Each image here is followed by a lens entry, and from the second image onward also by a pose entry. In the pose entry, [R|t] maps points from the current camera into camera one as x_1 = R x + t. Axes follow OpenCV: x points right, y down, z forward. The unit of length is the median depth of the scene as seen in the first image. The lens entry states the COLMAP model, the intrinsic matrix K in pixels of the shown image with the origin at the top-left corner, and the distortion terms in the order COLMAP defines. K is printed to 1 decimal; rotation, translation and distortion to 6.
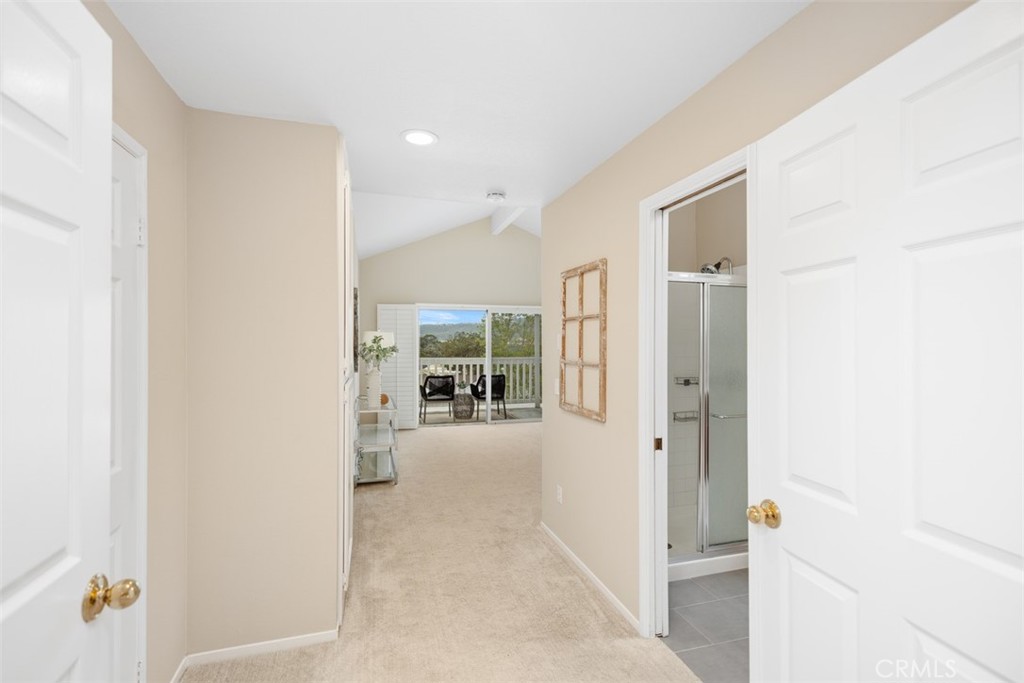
lens RADIAL K [[463.2, 0, 512.3], [0, 463.2, 342.1], [0, 0, 1]] dist [0.004681, -0.001198]
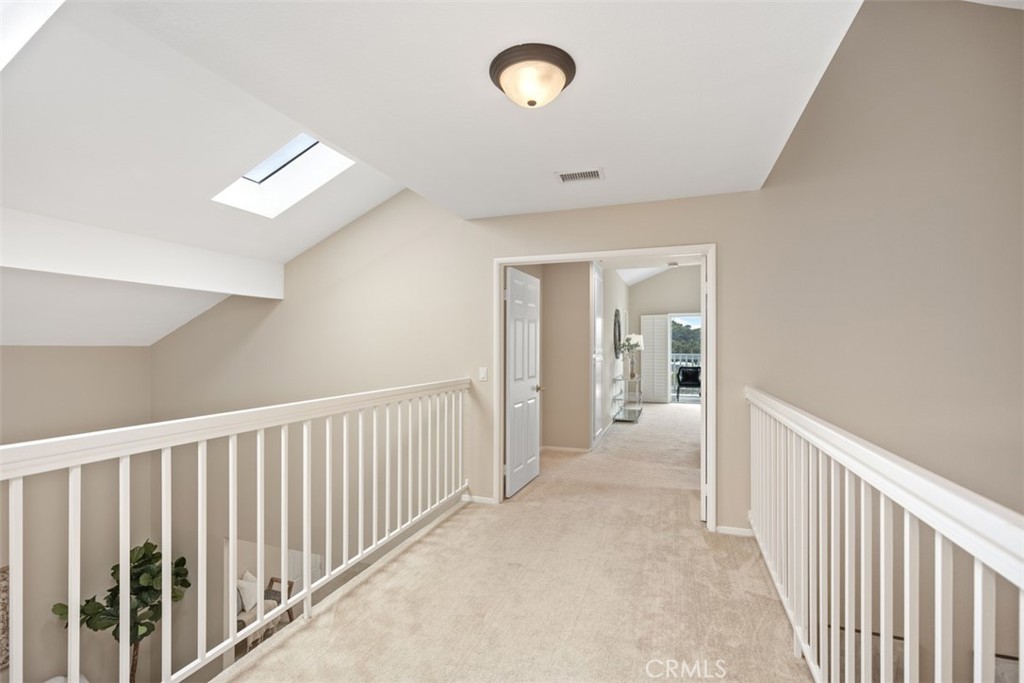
lens RADIAL K [[463.2, 0, 512.1], [0, 463.2, 343.5], [0, 0, 1]] dist [0.004681, -0.001198]
pose [[0.802382, 0.000278, -0.596811, 0.254161], [0.000301, 1.000000, 0.000871, 0.004835], [0.596811, -0.000878, 0.802382, -0.411132]]
